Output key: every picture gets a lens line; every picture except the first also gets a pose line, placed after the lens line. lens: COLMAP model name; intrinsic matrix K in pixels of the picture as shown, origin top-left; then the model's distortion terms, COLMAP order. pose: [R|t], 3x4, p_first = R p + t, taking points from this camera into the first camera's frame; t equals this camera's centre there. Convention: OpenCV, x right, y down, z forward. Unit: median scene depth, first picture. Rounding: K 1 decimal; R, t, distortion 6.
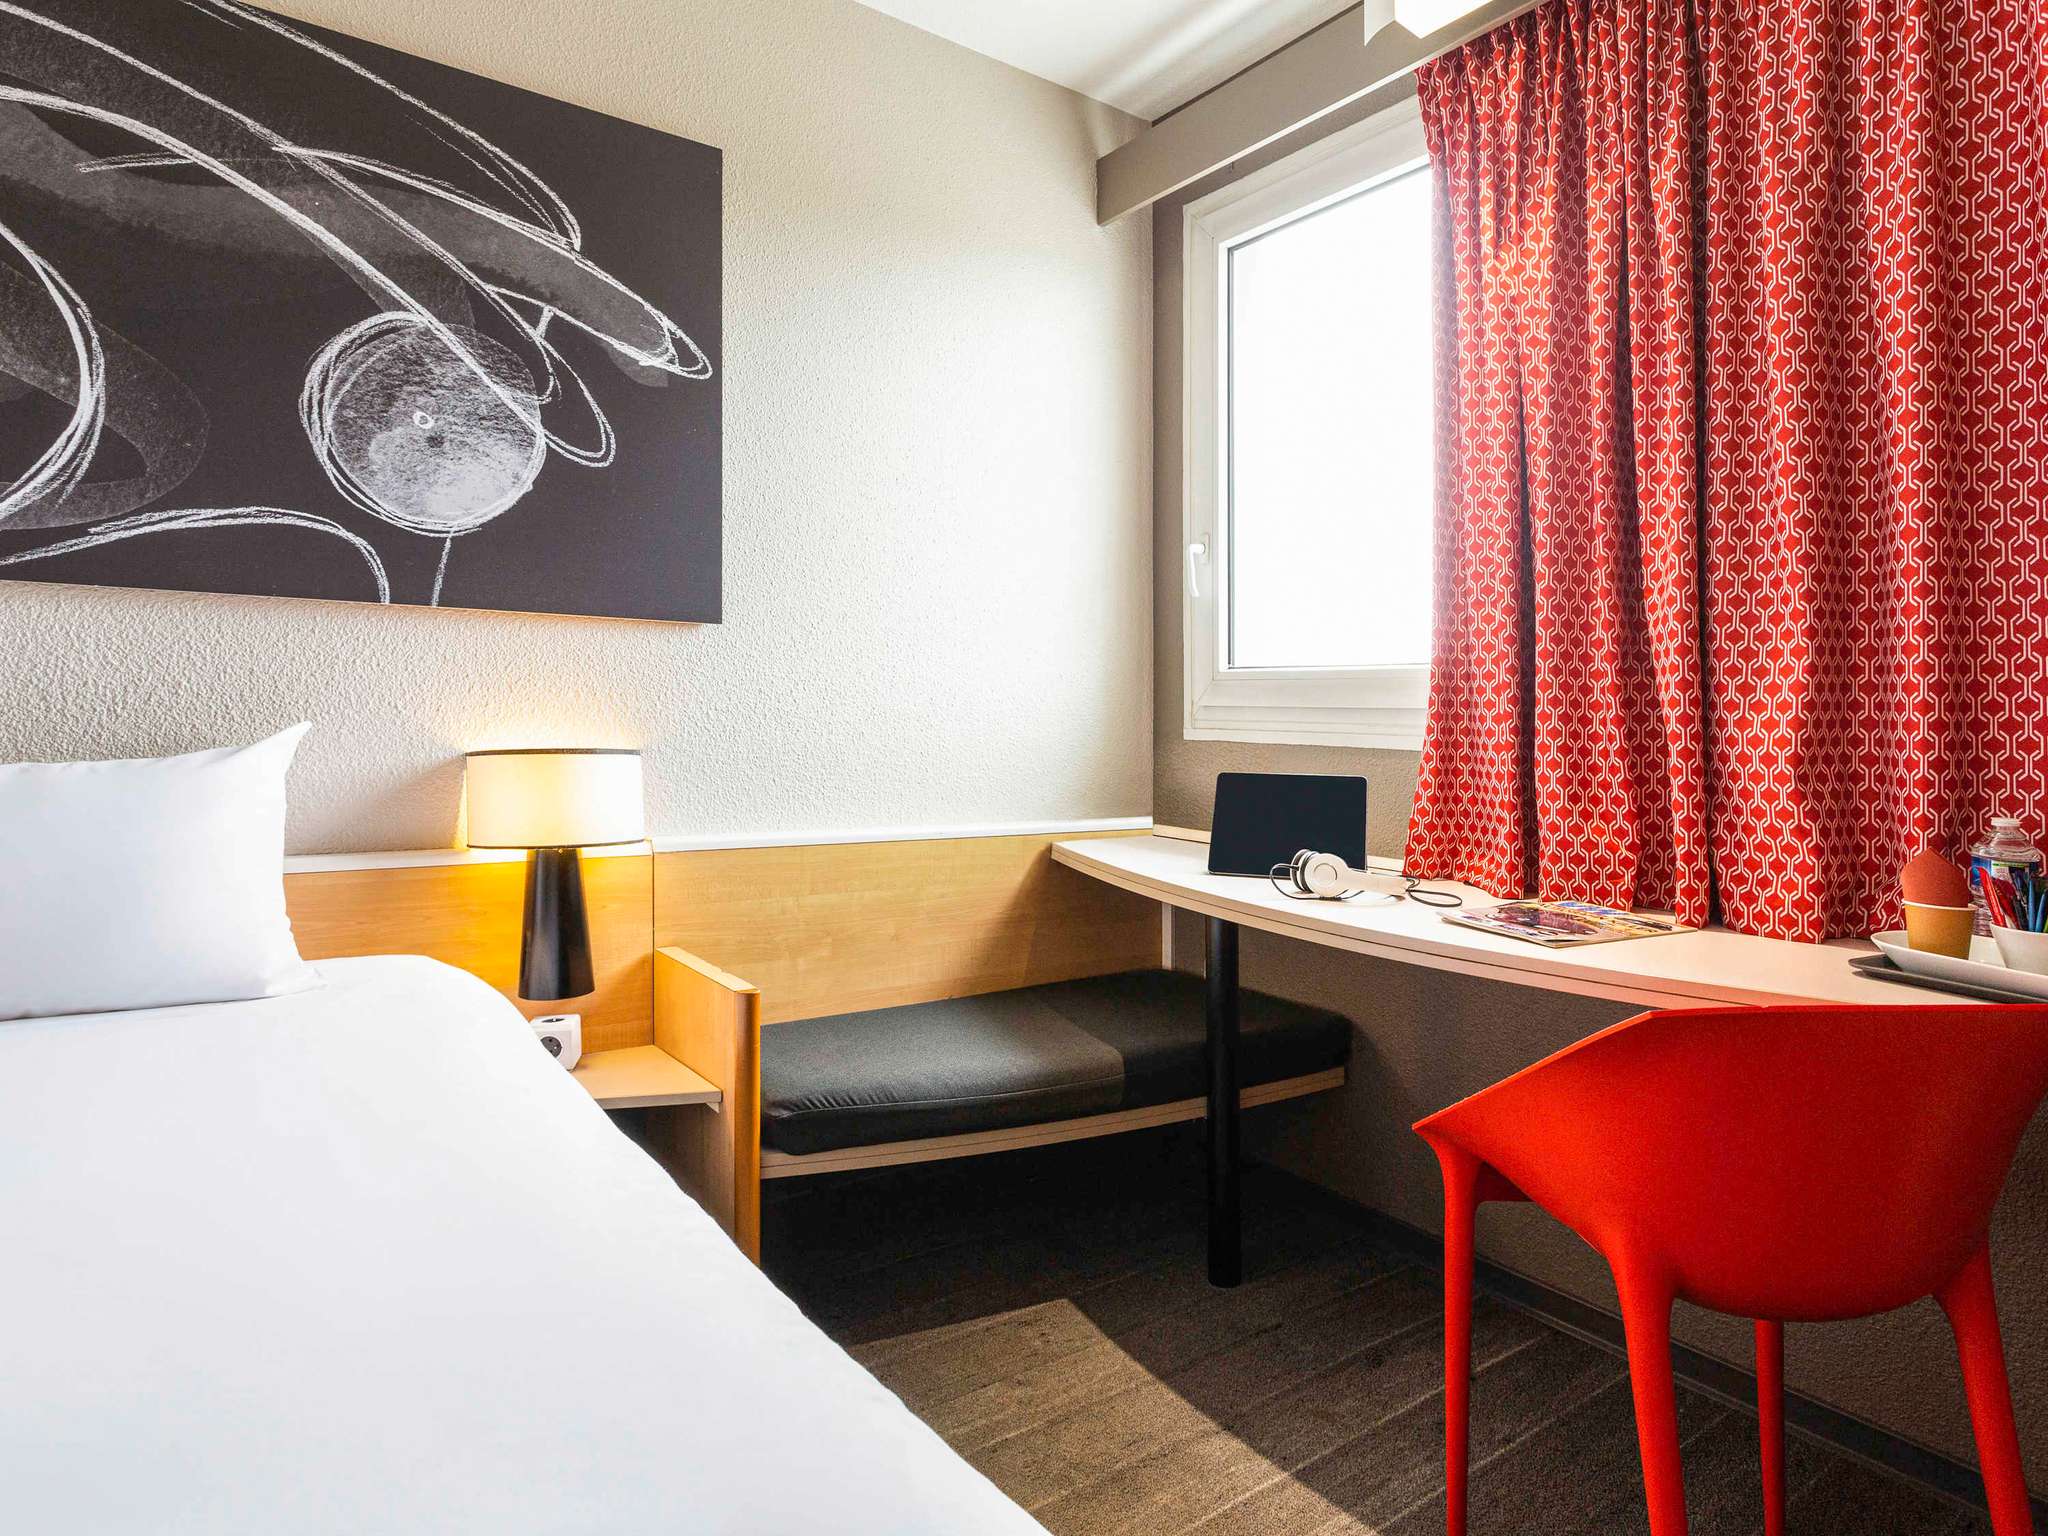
lens RADIAL K [[1113.8, 0, 1018.7], [0, 1113.8, 715.9], [0, 0, 1]] dist [0.001461, 0.000747]
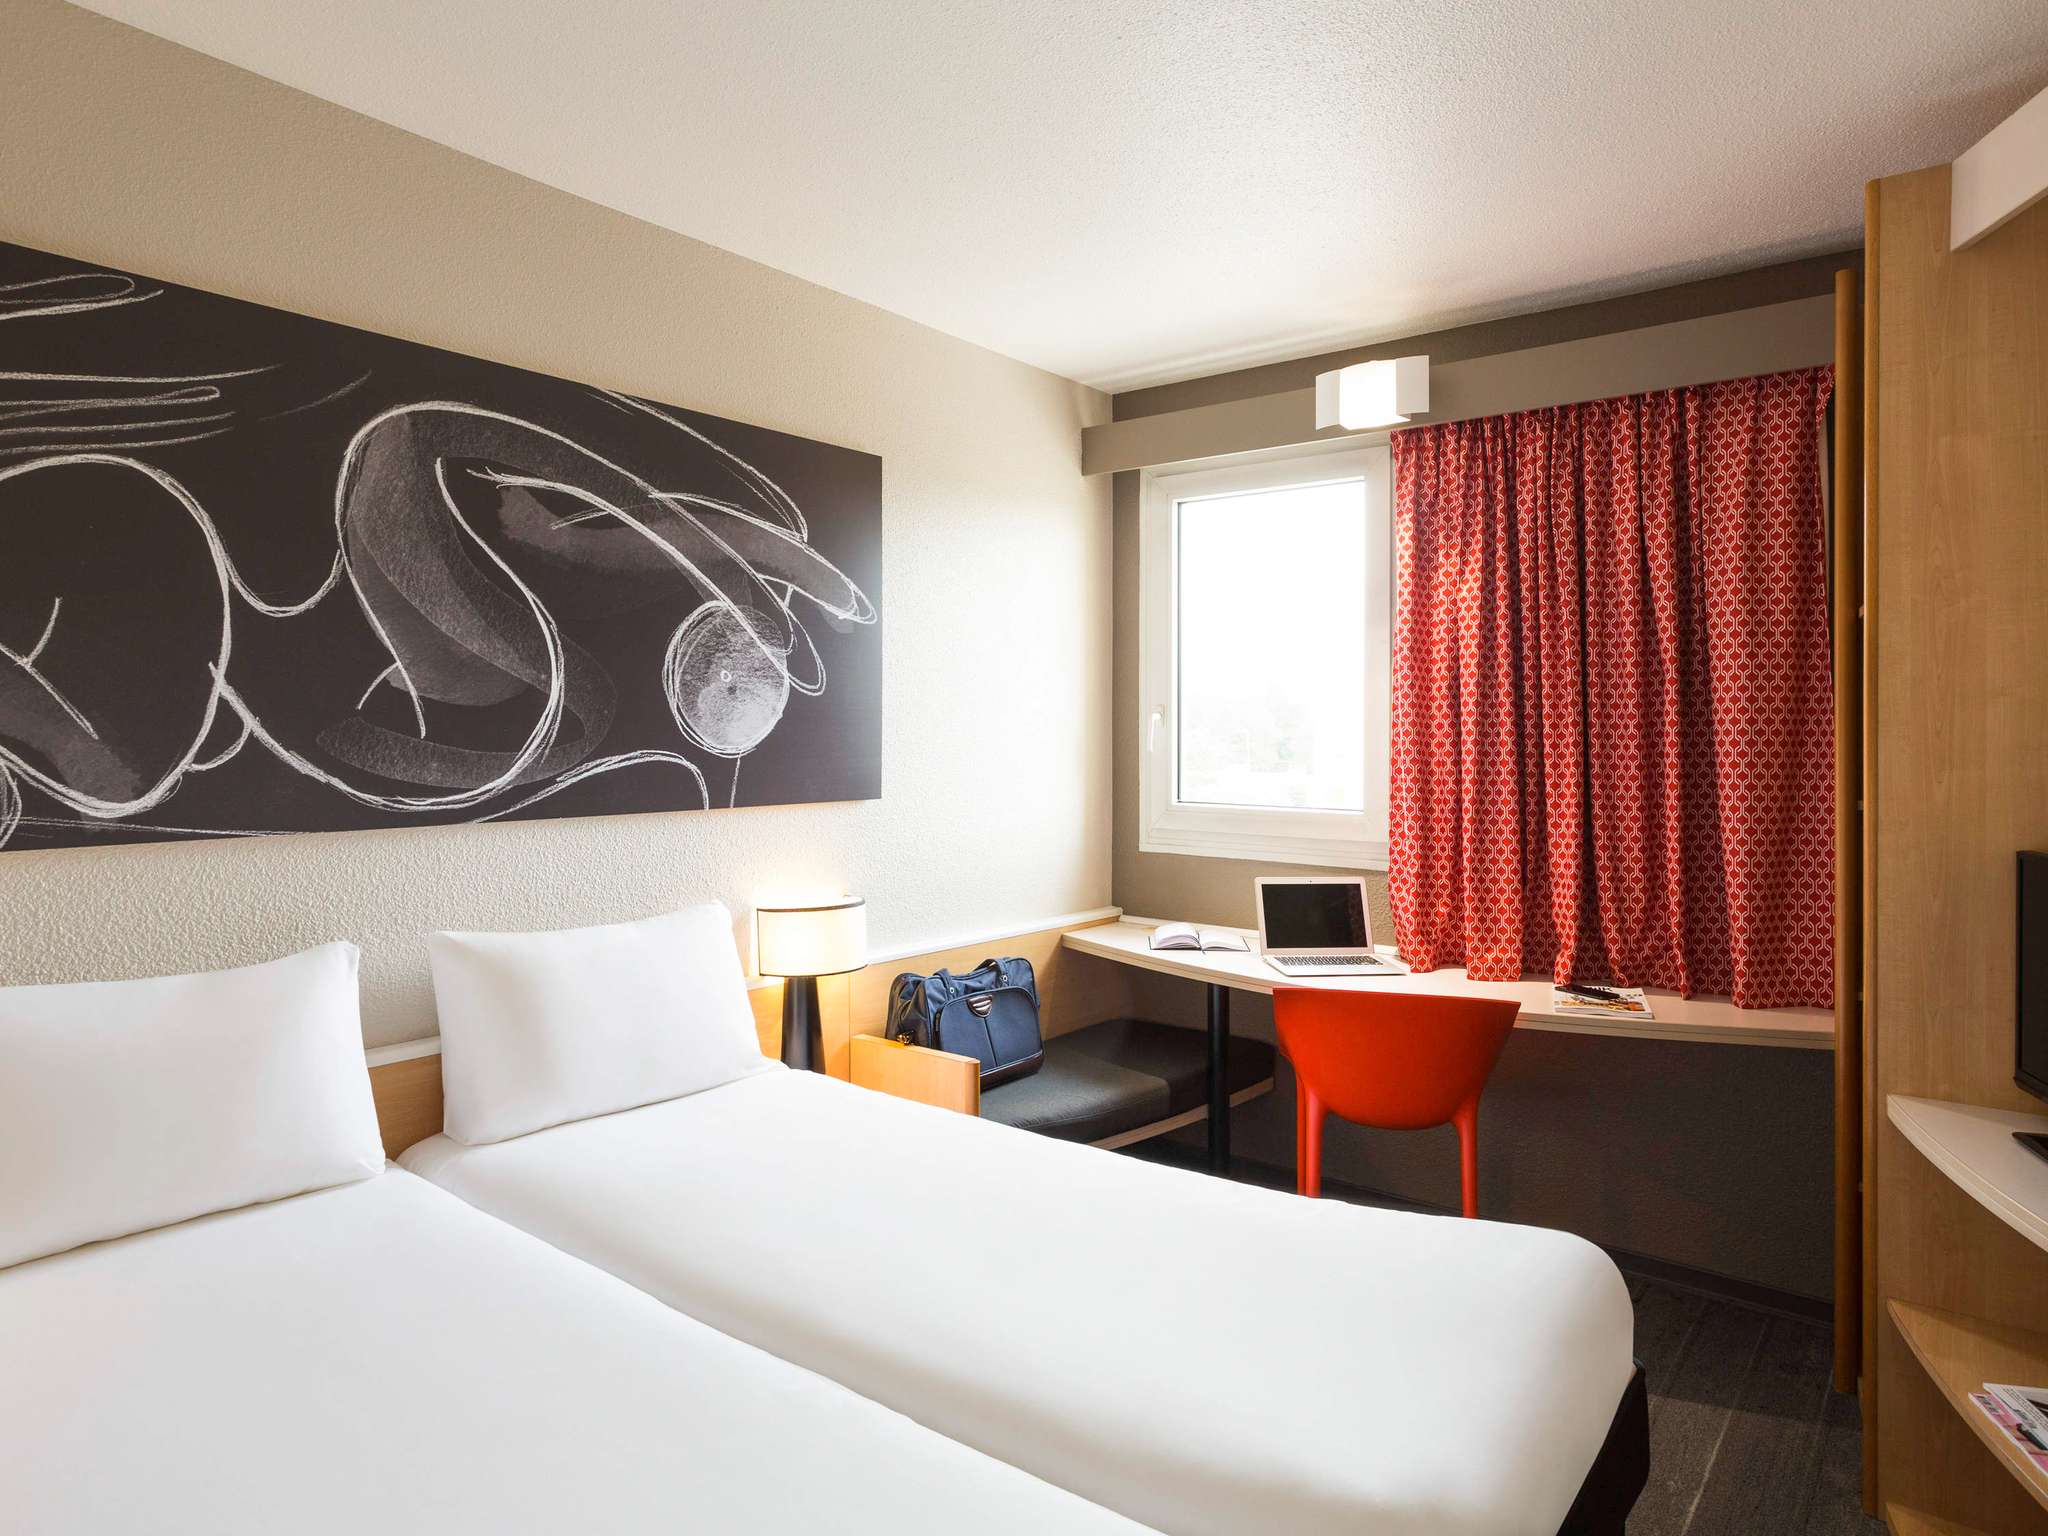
lens RADIAL K [[1222.3, 0, 978.7], [0, 1222.3, 756.8], [0, 0, 1]] dist [-0.006312, 0.003128]
pose [[0.962358, -0.024419, 0.270687, -0.645584], [0.018153, 0.999507, 0.025628, -0.197652], [-0.271179, -0.019750, 0.962326, -0.558930]]
